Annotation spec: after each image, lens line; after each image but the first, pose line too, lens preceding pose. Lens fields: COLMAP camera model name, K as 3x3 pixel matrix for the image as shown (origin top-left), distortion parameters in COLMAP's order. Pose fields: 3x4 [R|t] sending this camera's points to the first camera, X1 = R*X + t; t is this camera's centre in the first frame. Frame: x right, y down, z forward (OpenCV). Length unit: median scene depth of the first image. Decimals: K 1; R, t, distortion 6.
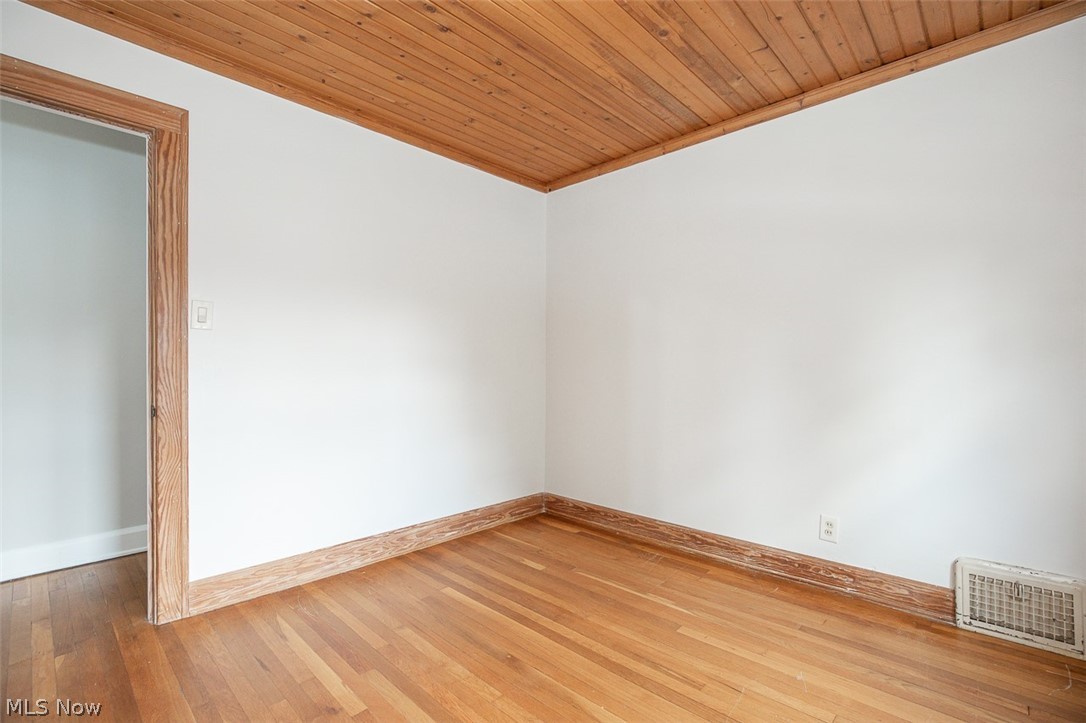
lens RADIAL K [[499.9, 0, 536.0], [0, 499.9, 370.6], [0, 0, 1]] dist [-0.010063, 0.001905]
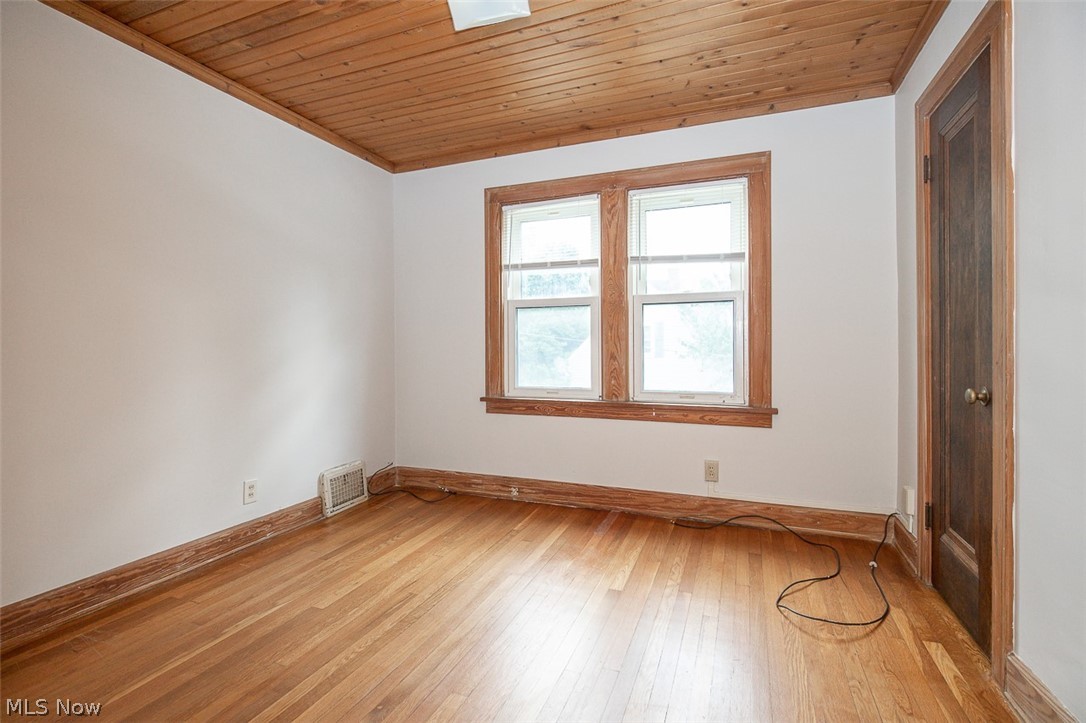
lens RADIAL K [[499.9, 0, 545.4], [0, 499.9, 351.4], [0, 0, 1]] dist [-0.010063, 0.001905]
pose [[-0.384704, -0.004046, 0.923031, -0.678563], [0.009143, 0.999925, 0.008194, 0.003657], [-0.922995, 0.011591, -0.384638, 0.813859]]
